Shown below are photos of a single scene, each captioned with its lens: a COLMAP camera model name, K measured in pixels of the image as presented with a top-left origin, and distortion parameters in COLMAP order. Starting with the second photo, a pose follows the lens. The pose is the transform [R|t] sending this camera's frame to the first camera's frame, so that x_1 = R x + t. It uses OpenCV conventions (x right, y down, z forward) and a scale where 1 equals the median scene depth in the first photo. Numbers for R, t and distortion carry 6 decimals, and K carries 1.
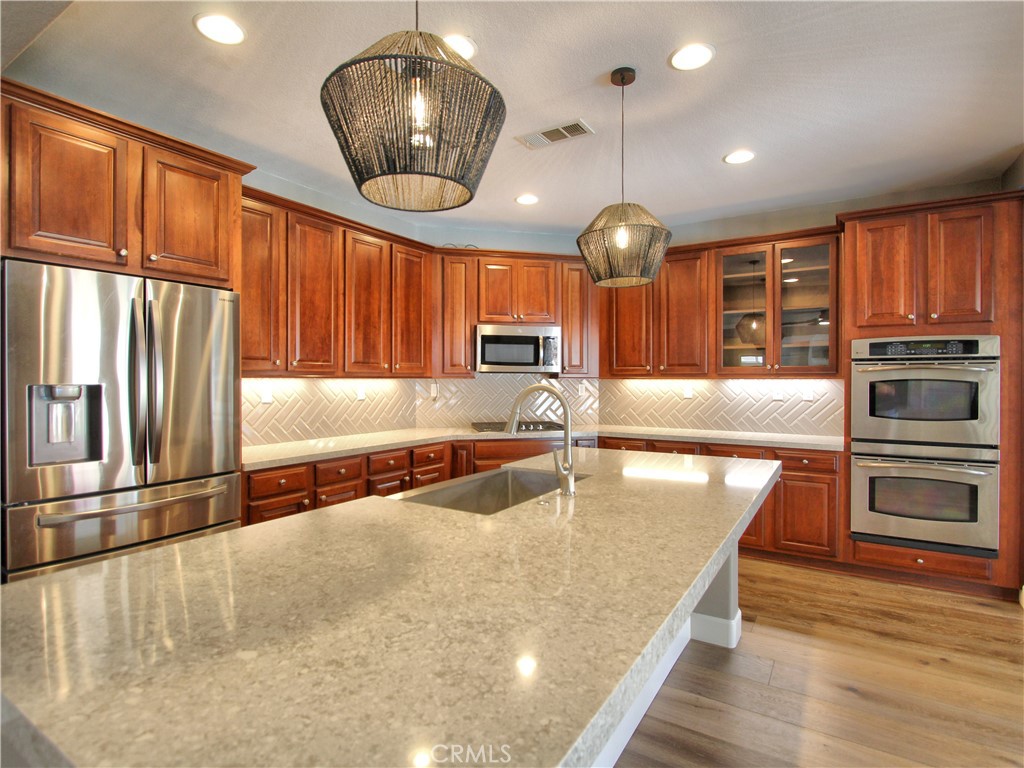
lens RADIAL K [[532.0, 0, 512.0], [0, 532.0, 384.0], [0, 0, 1]] dist [-0.012388, -0.000145]
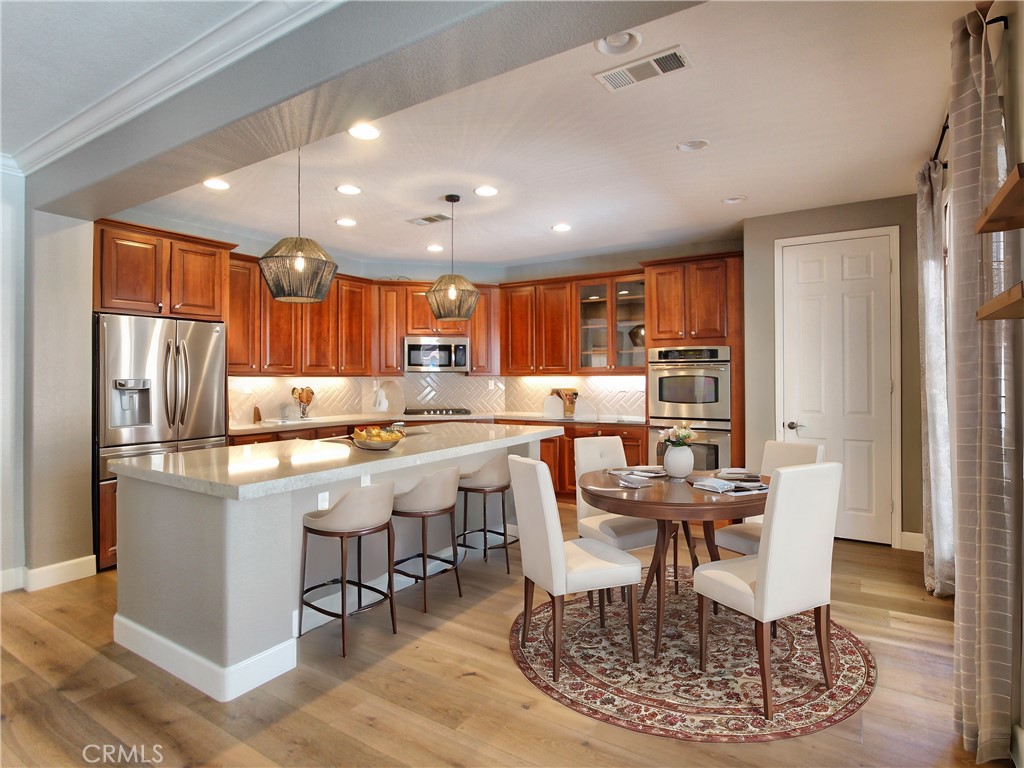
lens RADIAL K [[557.8, 0, 517.6], [0, 557.8, 372.0], [0, 0, 1]] dist [-0.016659, -0.000136]
pose [[0.999983, -0.005688, -0.001460, 0.250562], [0.005663, 0.999847, -0.016538, 0.003479], [0.001554, 0.016529, 0.999862, -0.465347]]
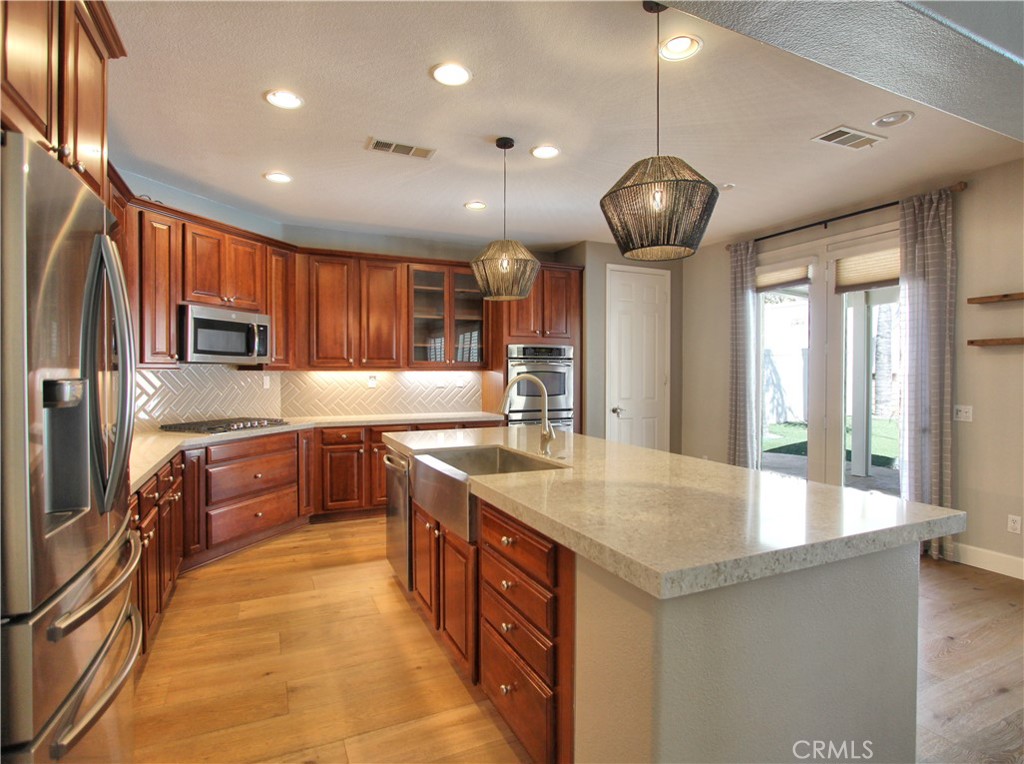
lens RADIAL K [[535.7, 0, 508.1], [0, 535.7, 368.7], [0, 0, 1]] dist [-0.013052, -0.000446]
pose [[0.540529, 0.004234, 0.841315, -0.548623], [0.009198, 0.999898, -0.010941, 0.000791], [-0.841275, 0.013652, 0.540434, 0.164131]]
